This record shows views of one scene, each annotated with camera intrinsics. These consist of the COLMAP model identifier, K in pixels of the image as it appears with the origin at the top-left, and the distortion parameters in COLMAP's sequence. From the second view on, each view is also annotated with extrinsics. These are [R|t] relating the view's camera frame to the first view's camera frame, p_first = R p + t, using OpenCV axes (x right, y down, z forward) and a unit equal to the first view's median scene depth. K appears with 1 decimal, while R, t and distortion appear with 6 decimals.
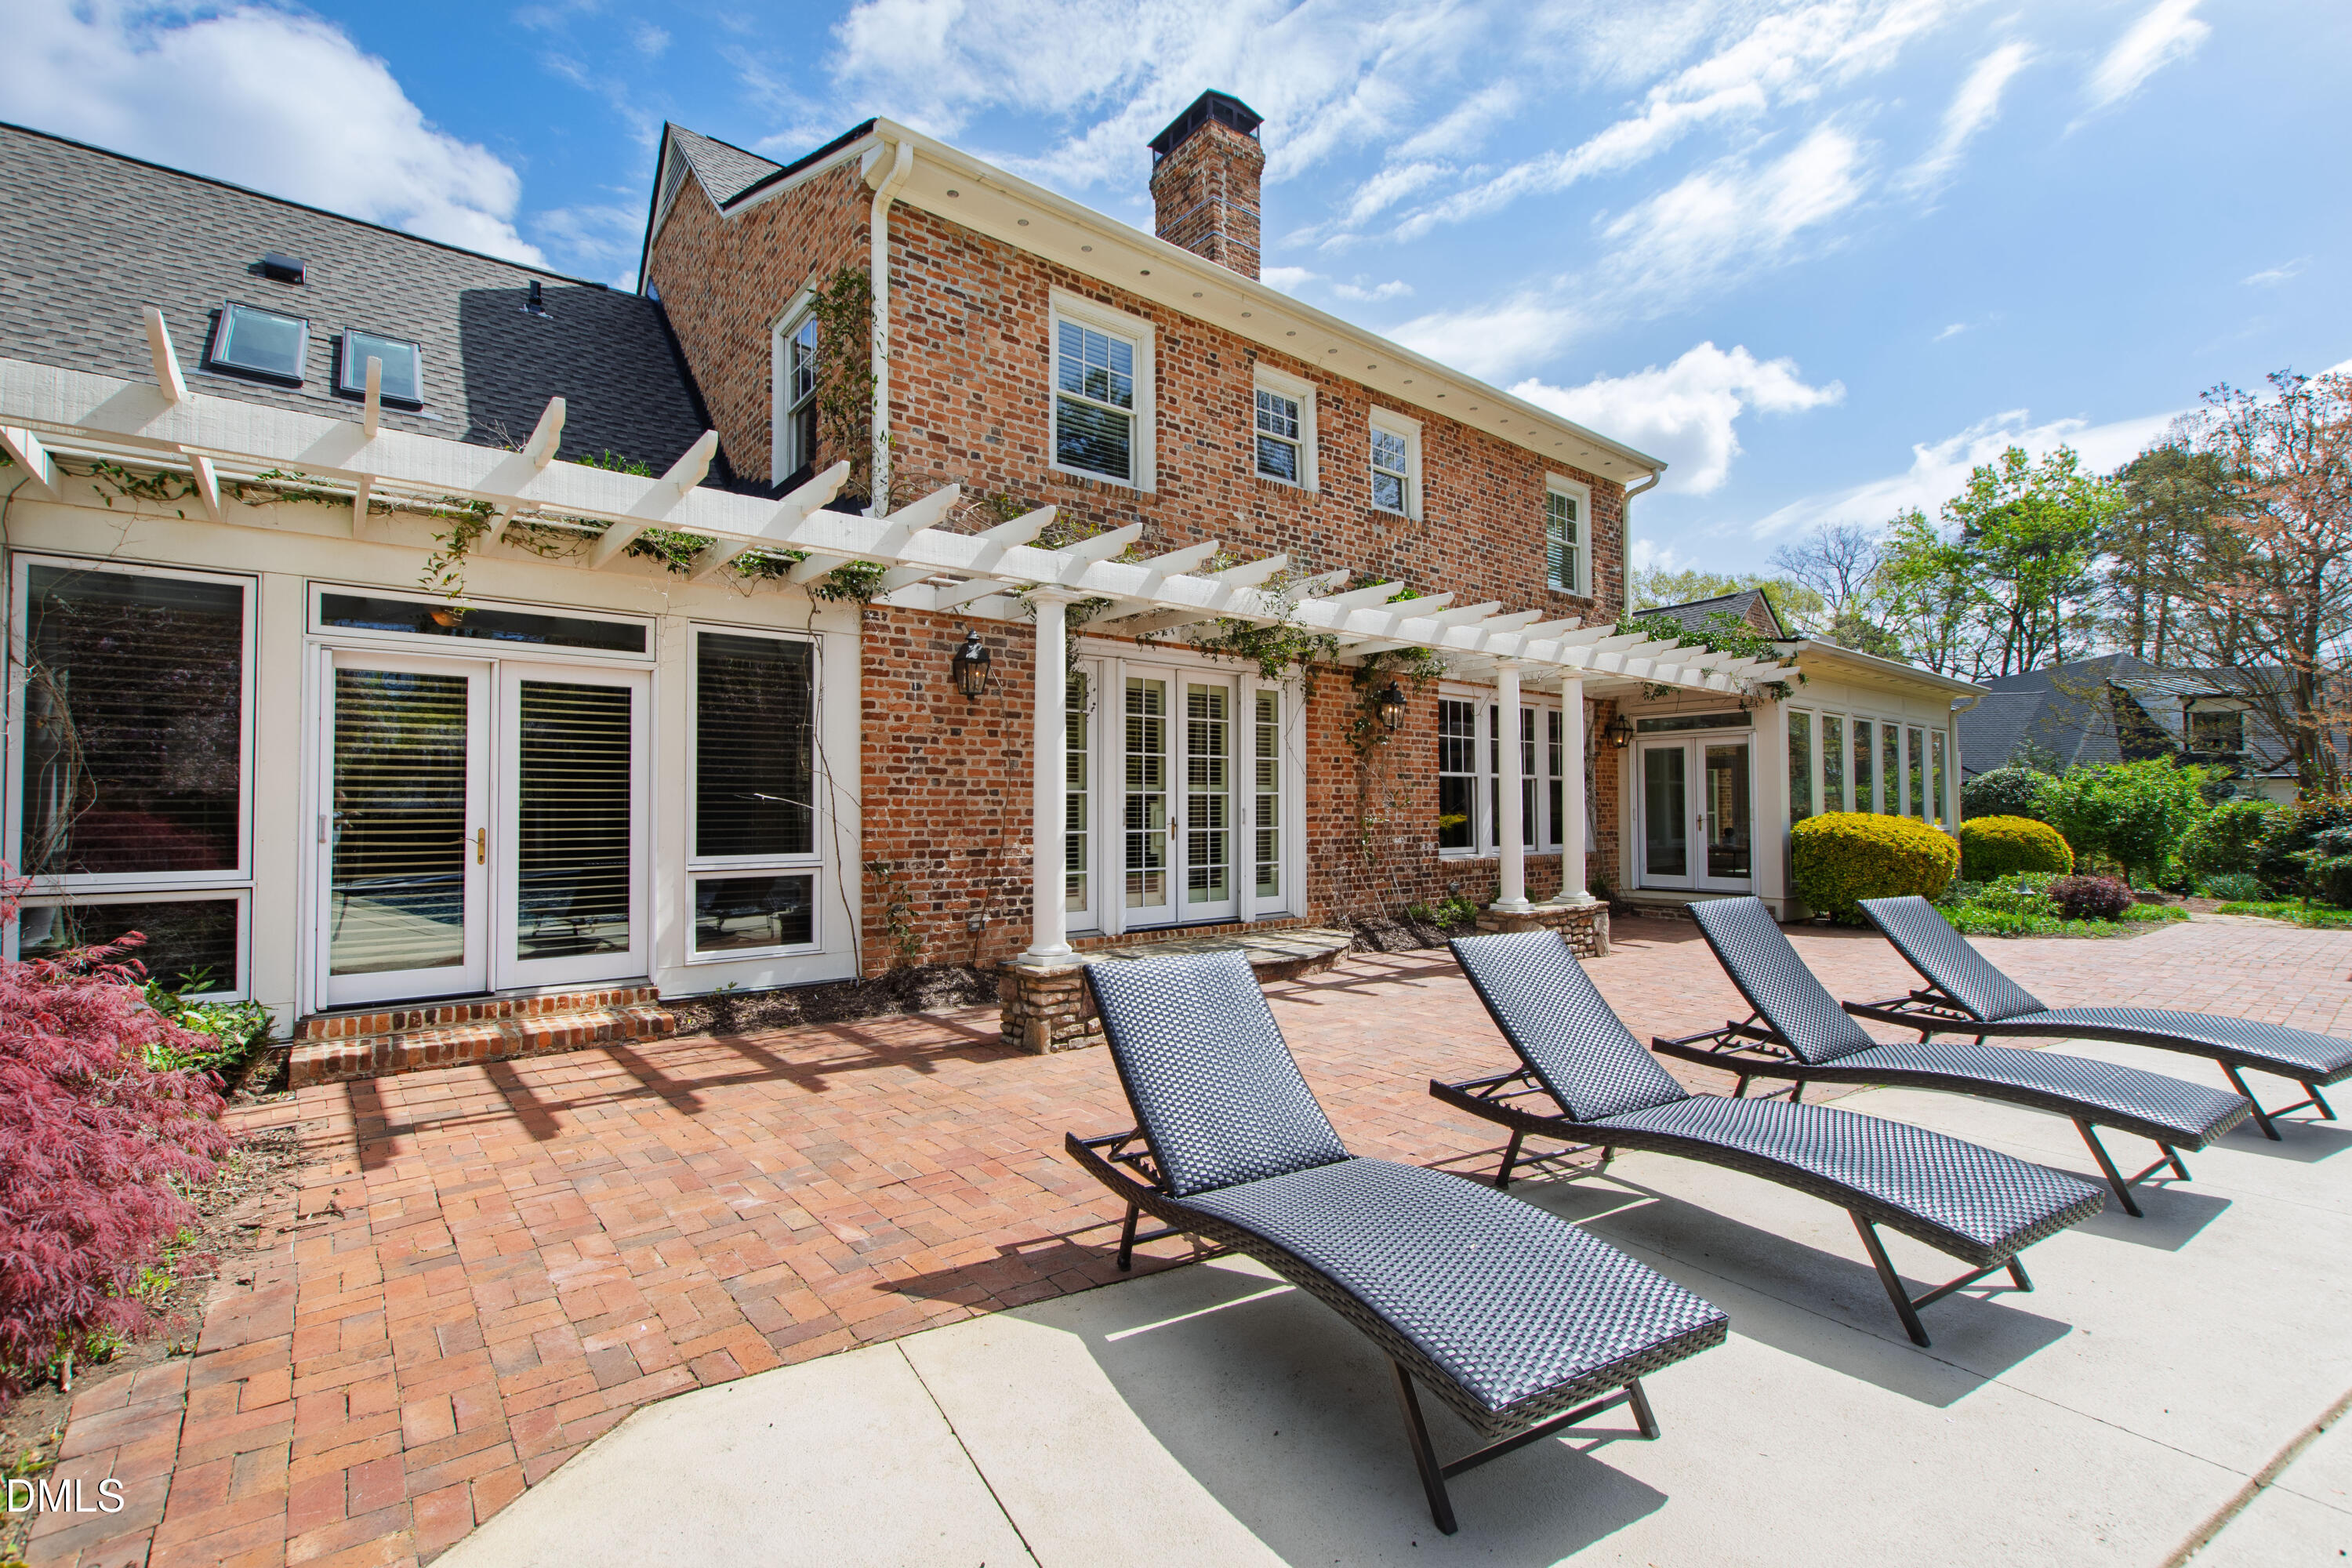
lens RADIAL K [[1034.3, 0, 1110.7], [0, 1034.3, 793.6], [0, 0, 1]] dist [0.002925, 0.000280]
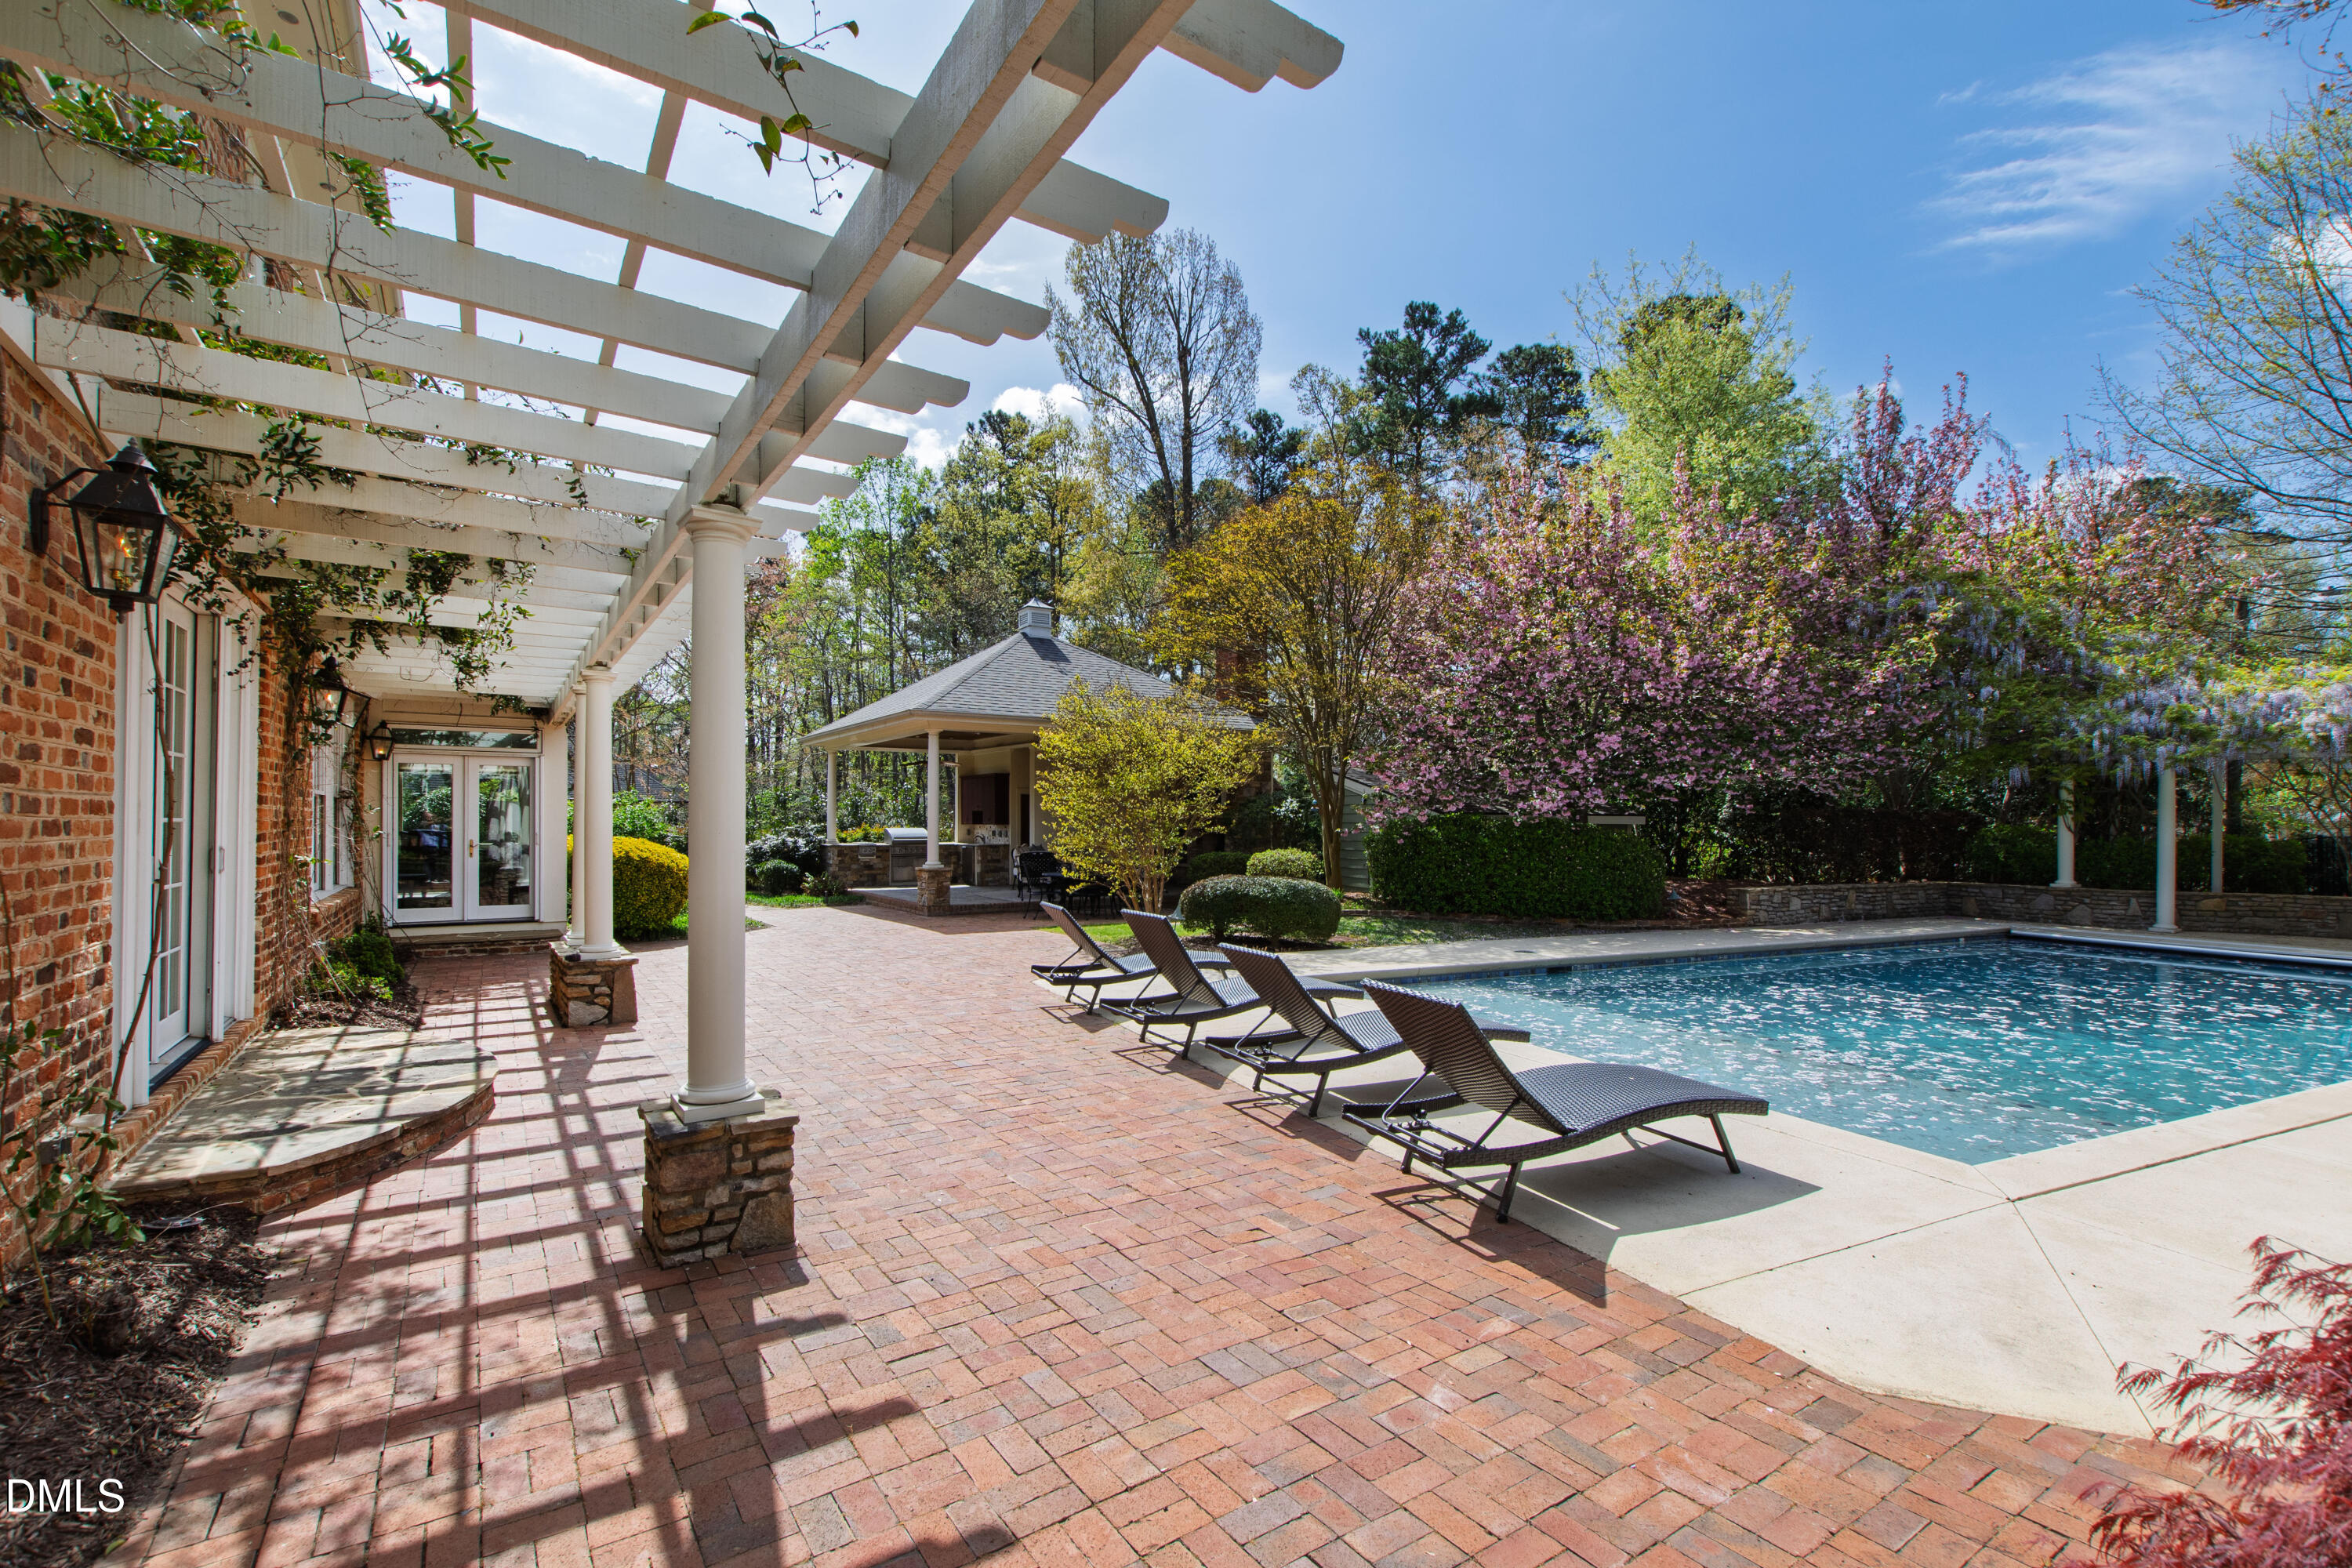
lens RADIAL K [[1024.6, 0, 1202.4], [0, 1024.6, 793.7], [0, 0, 1]] dist [-0.000286, -0.000140]
pose [[0.044876, 0.033540, 0.998429, -1.132854], [-0.025629, 0.999146, -0.032413, -0.024583], [-0.998664, -0.024134, 0.045697, 1.153003]]
